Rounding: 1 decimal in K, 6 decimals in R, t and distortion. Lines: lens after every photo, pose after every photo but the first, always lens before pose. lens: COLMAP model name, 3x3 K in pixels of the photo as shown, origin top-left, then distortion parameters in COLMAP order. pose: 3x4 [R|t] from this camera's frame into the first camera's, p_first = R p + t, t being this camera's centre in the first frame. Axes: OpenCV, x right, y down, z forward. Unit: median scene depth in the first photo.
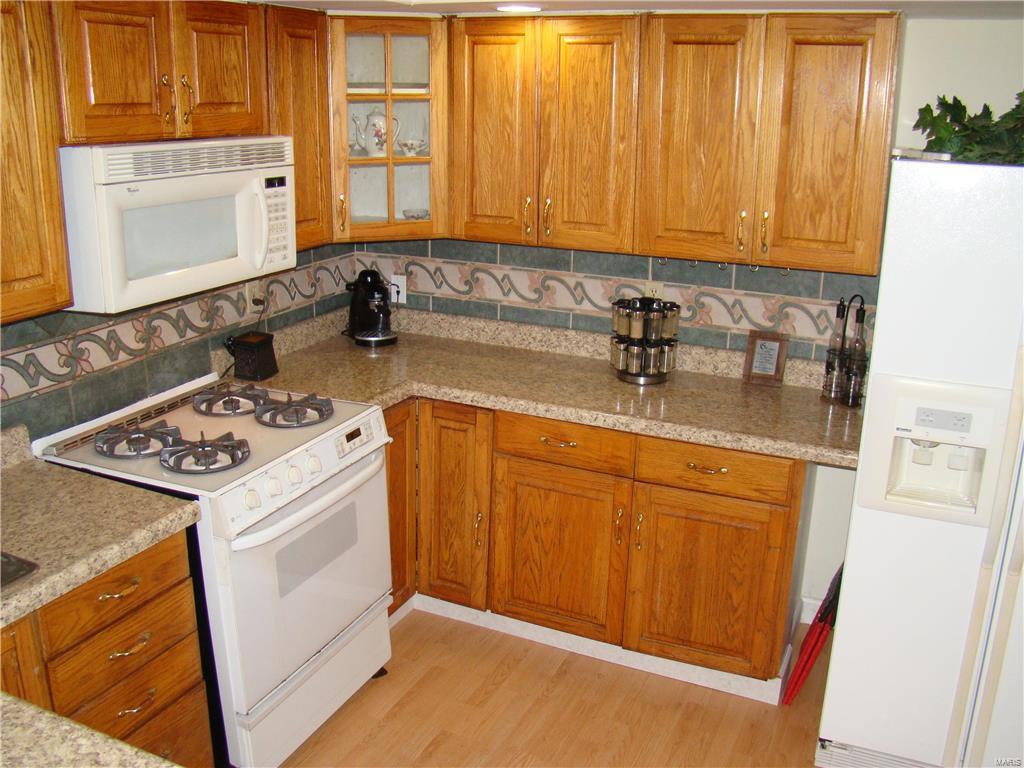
lens RADIAL K [[937.6, 0, 512.0], [0, 937.6, 384.0], [0, 0, 1]] dist [-0.186064, 0.116115]
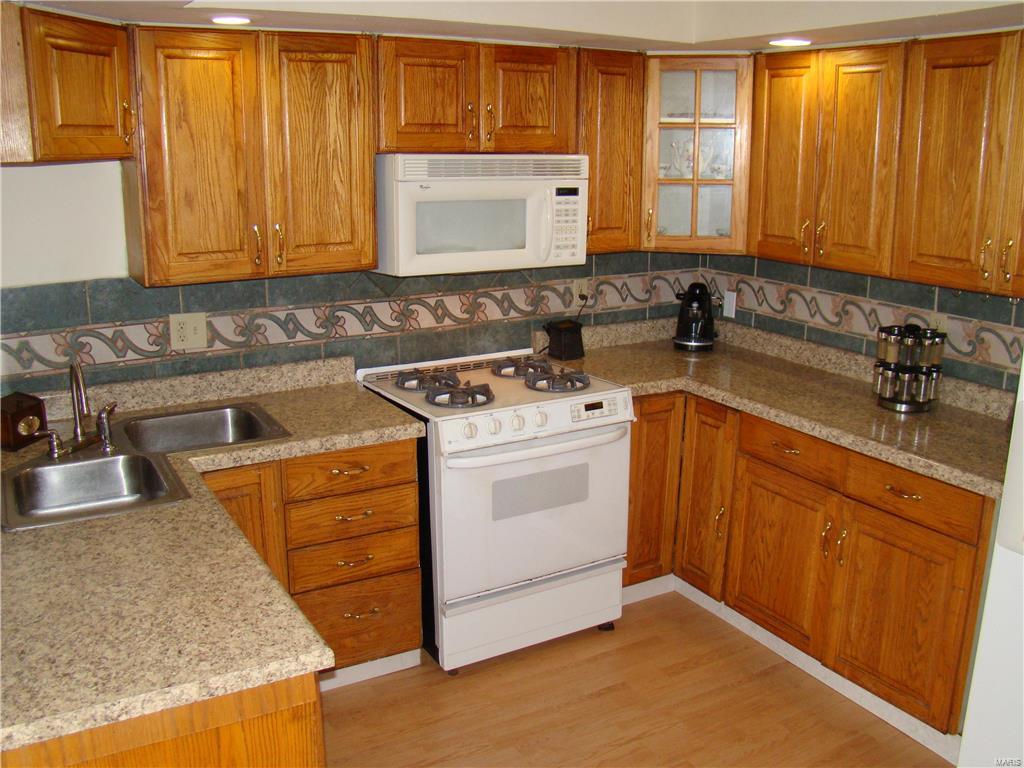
lens RADIAL K [[937.6, 0, 512.0], [0, 937.6, 384.0], [0, 0, 1]] dist [-0.186064, 0.116115]
pose [[0.817328, 0.129343, -0.561467, 0.377374], [-0.158791, 0.987305, -0.003709, 0.044566], [0.553860, 0.092187, 0.827491, -0.033305]]
